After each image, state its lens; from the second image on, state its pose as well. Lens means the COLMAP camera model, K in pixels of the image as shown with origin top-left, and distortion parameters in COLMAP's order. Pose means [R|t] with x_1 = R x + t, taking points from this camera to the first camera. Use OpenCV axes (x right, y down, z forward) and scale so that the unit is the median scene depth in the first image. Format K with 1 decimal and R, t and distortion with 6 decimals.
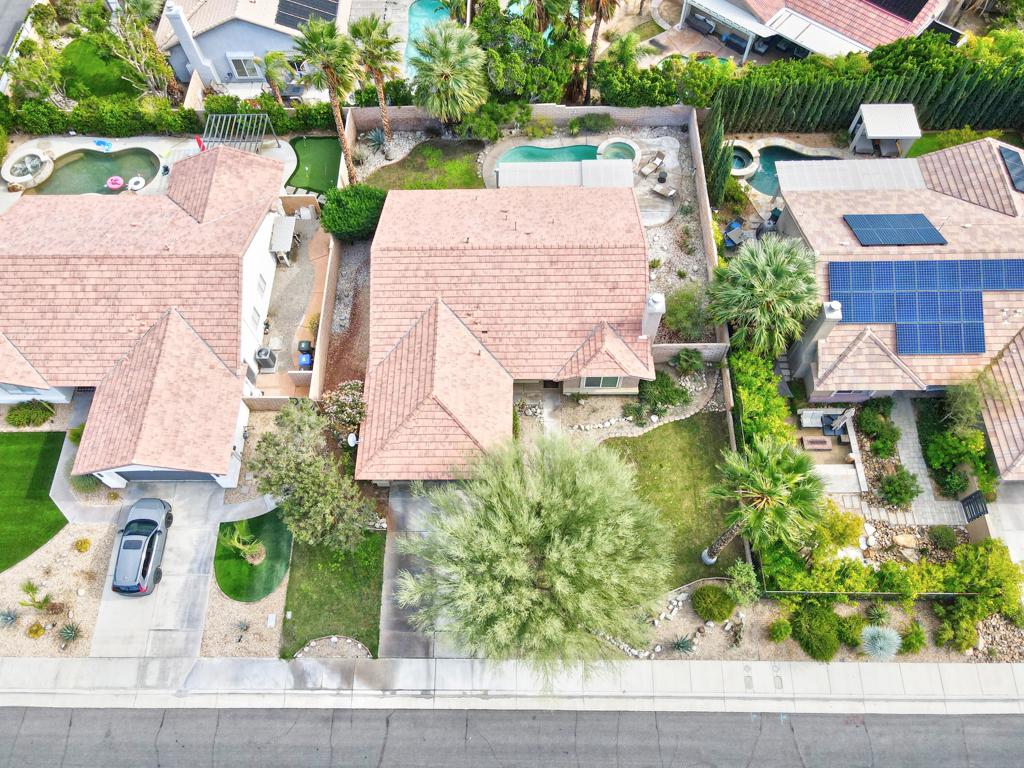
lens RADIAL K [[747.0, 0, 502.9], [0, 747.0, 373.2], [0, 0, 1]] dist [0.023198, -0.003345]
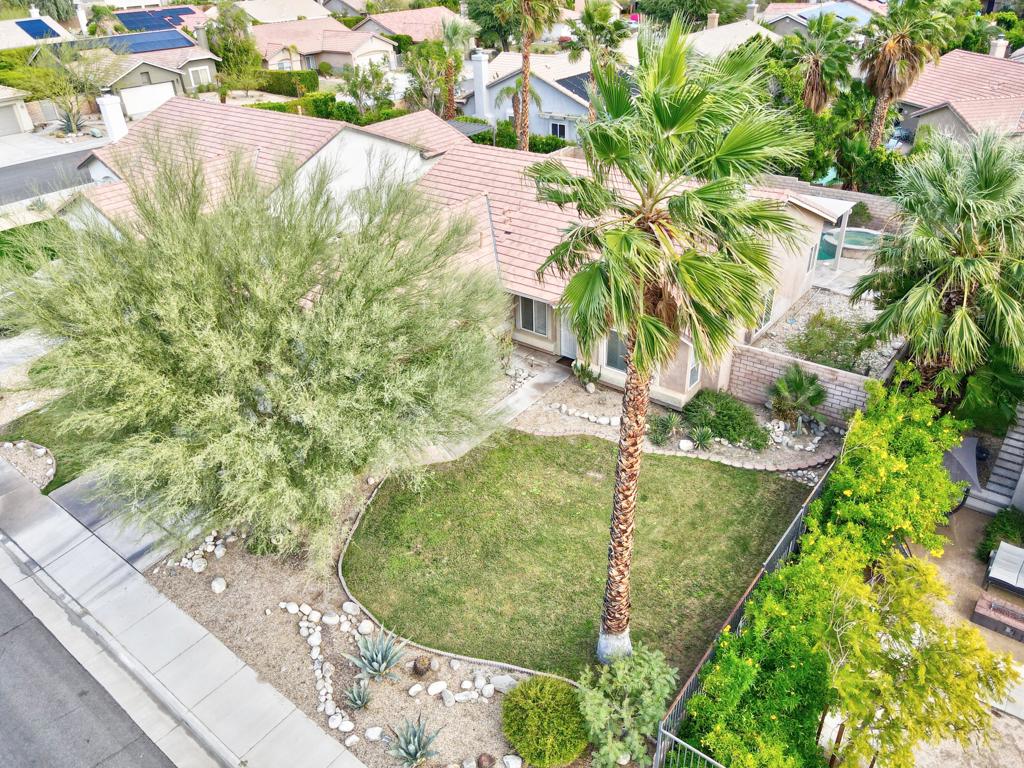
lens RADIAL K [[747.0, 0, 508.8], [0, 747.0, 378.2], [0, 0, 1]] dist [0.023198, -0.003345]
pose [[0.789670, 0.310091, -0.529401, 0.385435], [-0.539370, 0.762112, -0.358141, 0.295988], [0.292407, 0.568356, 0.769071, 0.535276]]
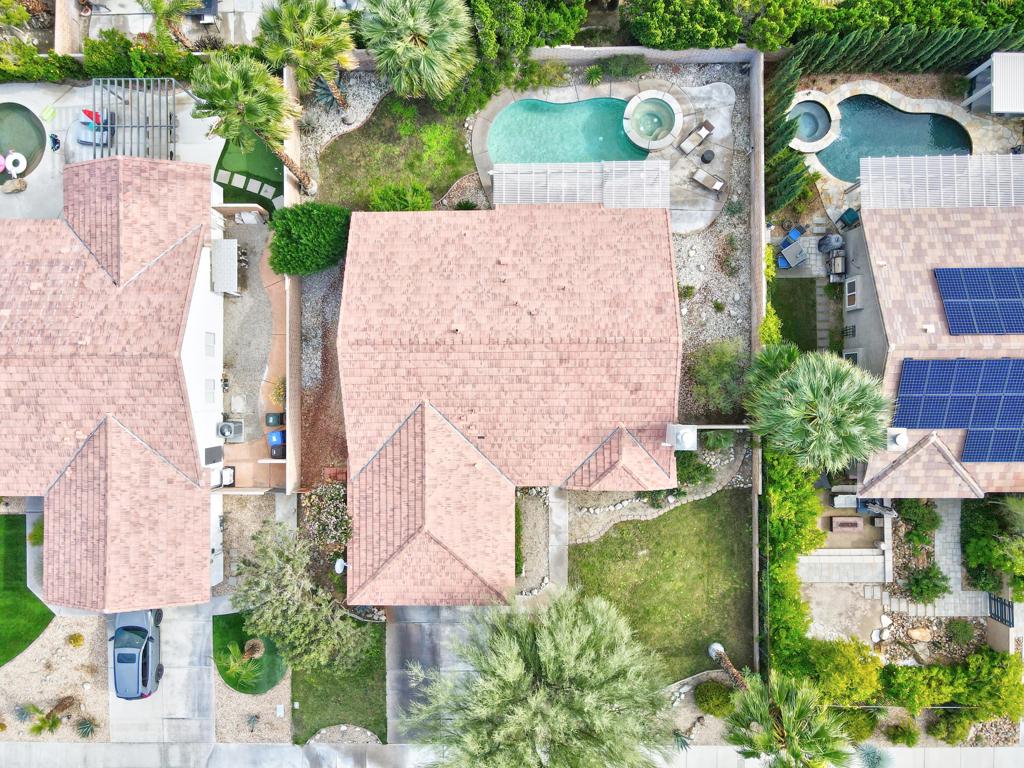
lens RADIAL K [[747.0, 0, 503.4], [0, 747.0, 378.3], [0, 0, 1]] dist [0.023198, -0.003345]
pose [[0.999889, -0.014513, -0.003366, 0.004854], [0.014507, 0.896976, 0.441840, -0.487542], [-0.003393, -0.441840, 0.897087, 0.262389]]
